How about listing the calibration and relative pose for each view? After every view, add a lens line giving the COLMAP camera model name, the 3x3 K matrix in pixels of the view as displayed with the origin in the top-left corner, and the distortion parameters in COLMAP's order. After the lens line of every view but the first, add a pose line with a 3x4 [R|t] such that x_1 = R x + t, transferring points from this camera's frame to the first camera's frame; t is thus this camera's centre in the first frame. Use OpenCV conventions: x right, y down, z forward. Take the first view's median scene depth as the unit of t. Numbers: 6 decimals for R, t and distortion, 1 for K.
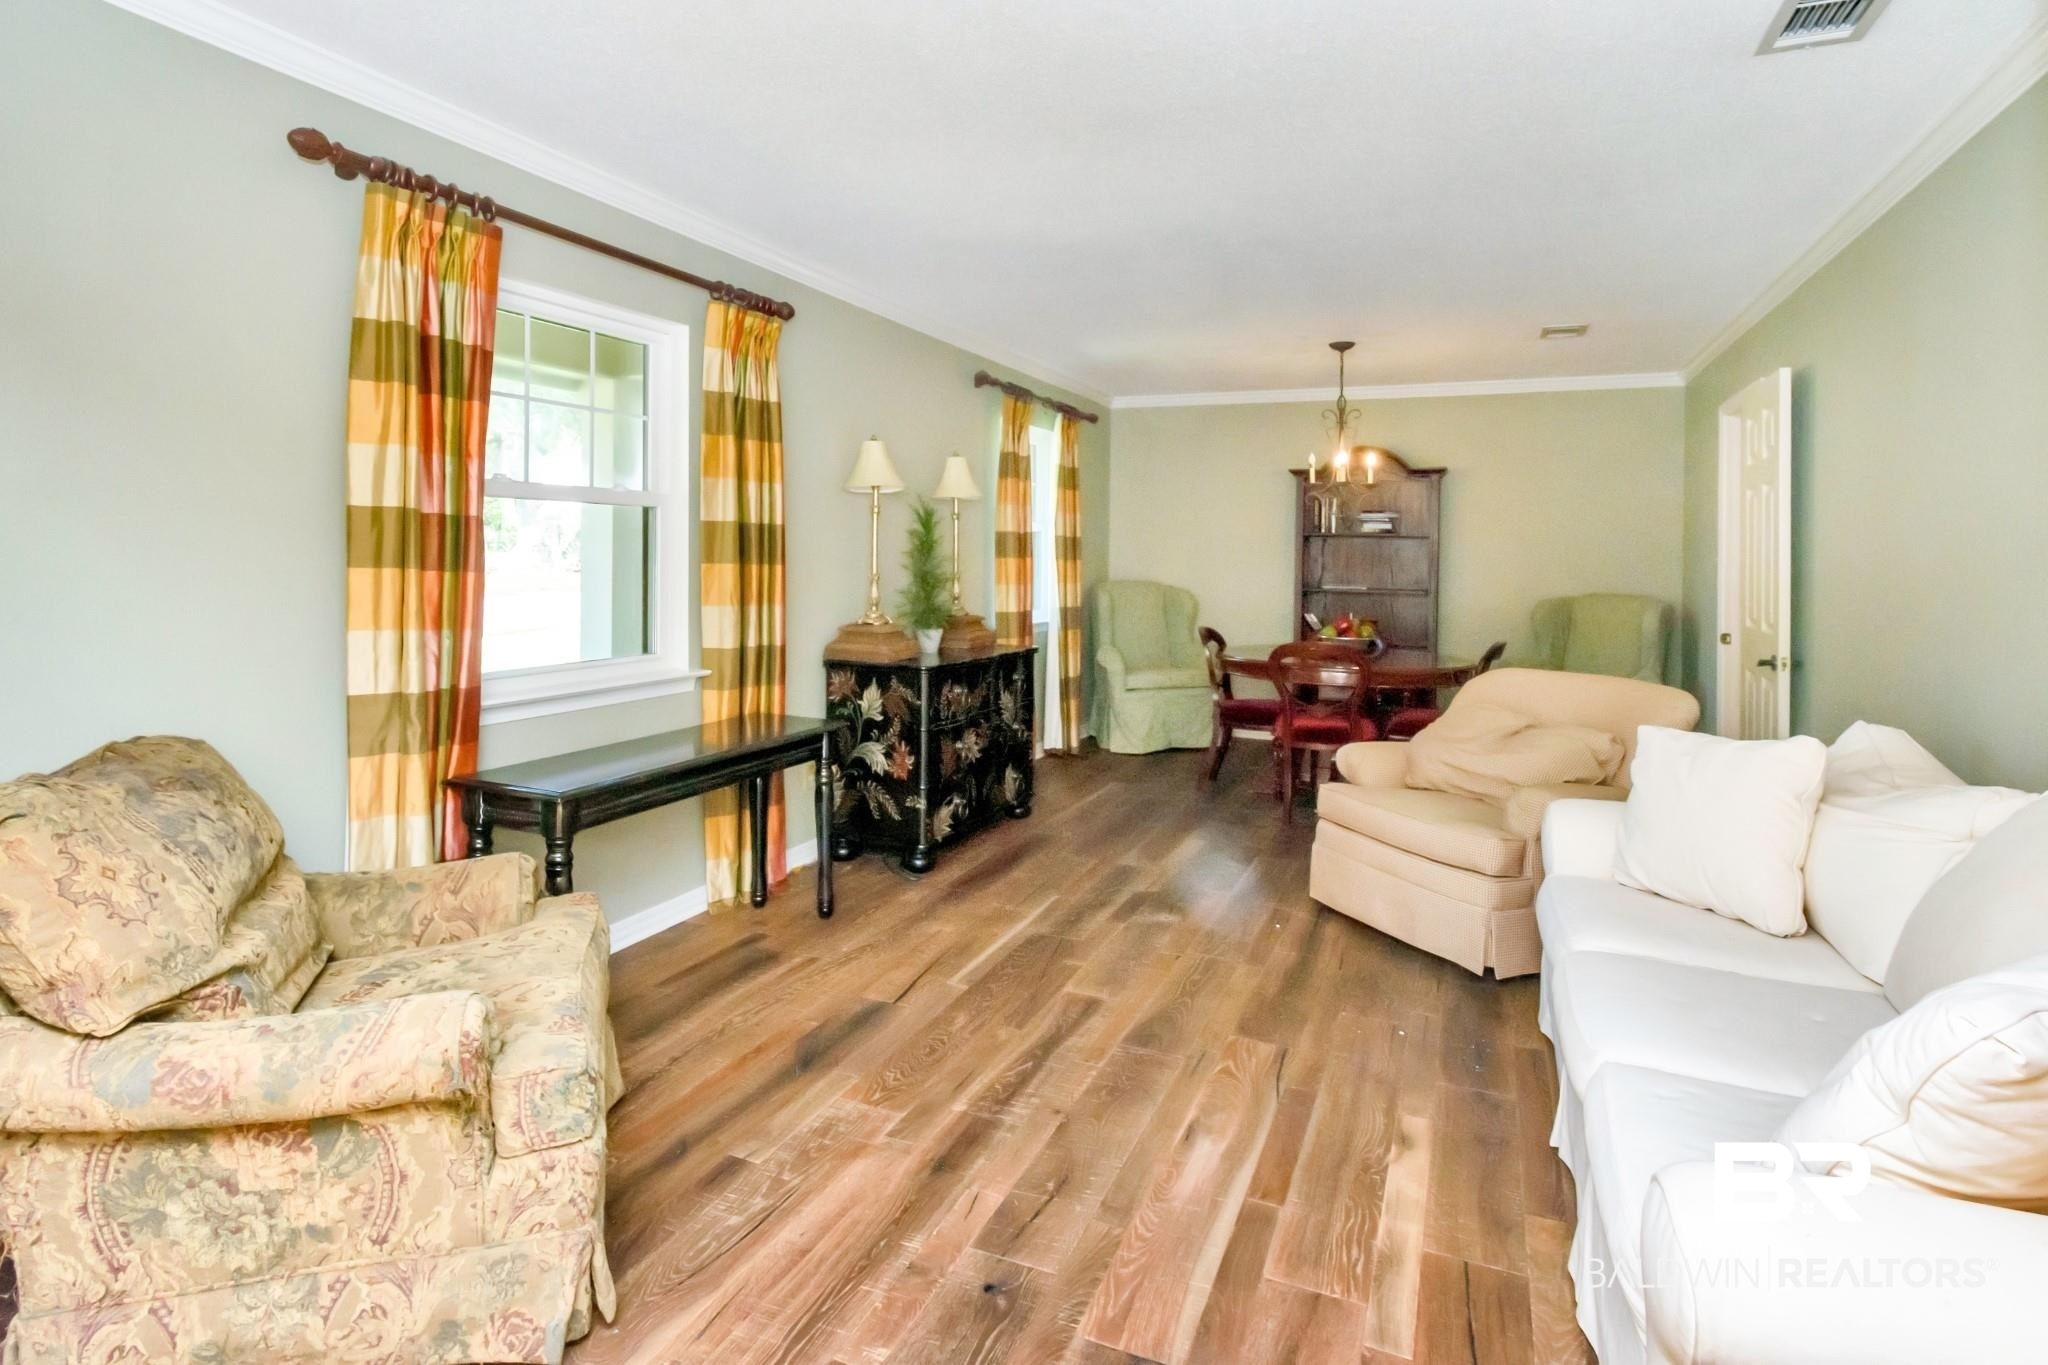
lens RADIAL K [[1031.3, 0, 1024.0], [0, 1031.3, 682.5], [0, 0, 1]] dist [-0.000207, -0.000114]
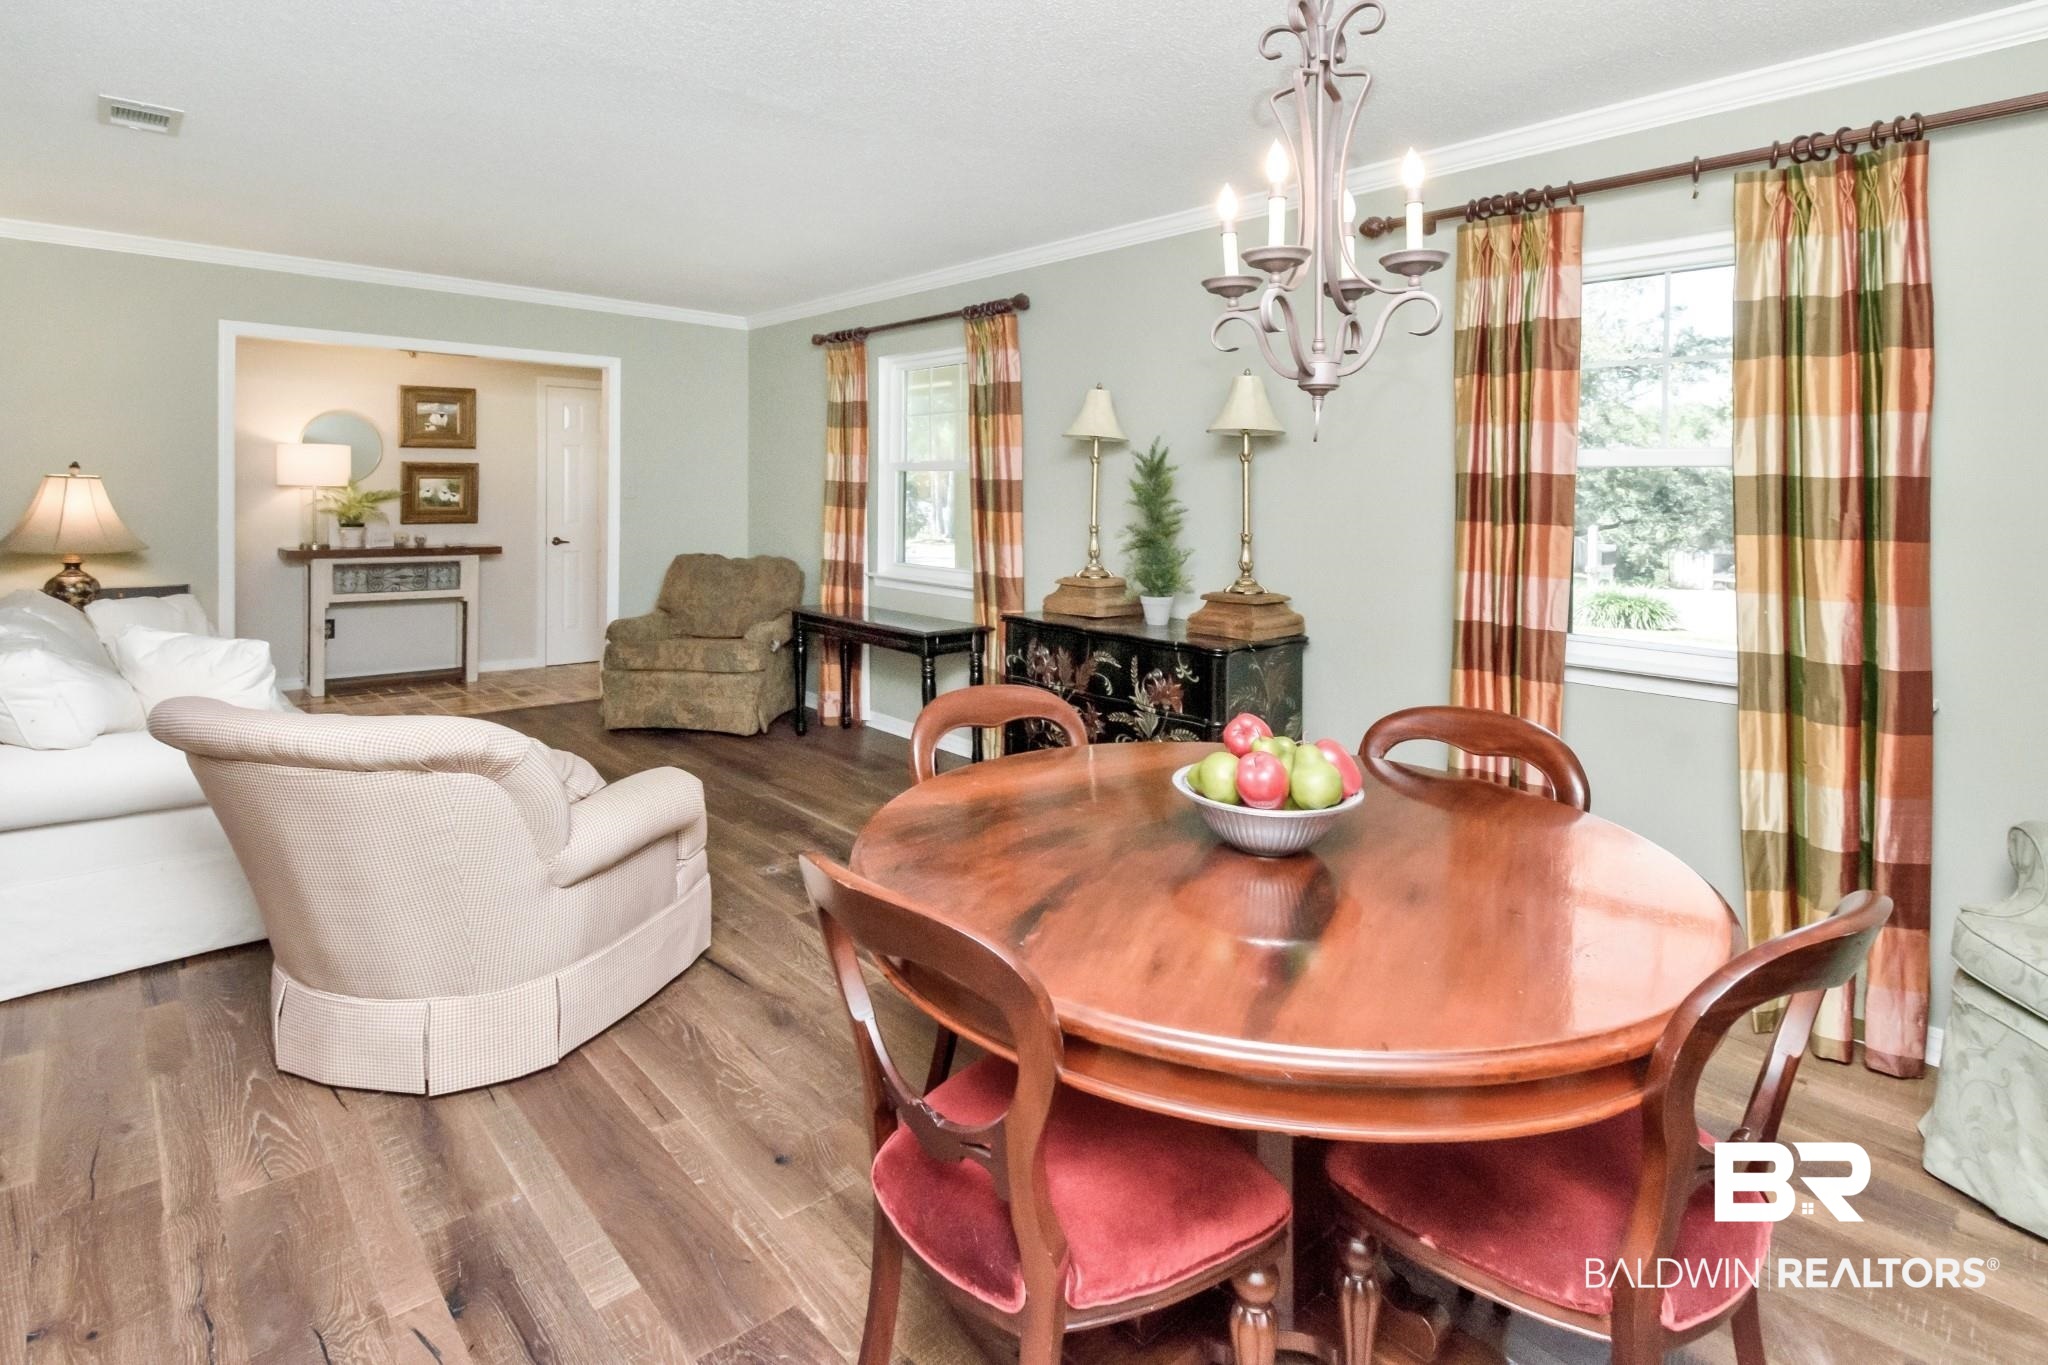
lens RADIAL K [[1031.3, 0, 1024.0], [0, 1031.3, 682.5], [0, 0, 1]] dist [-0.000207, -0.000114]
pose [[-0.419218, 0.143234, -0.896516, 0.922852], [-0.136013, 0.966424, 0.218004, -0.194414], [0.897640, 0.213328, -0.385660, 1.579511]]
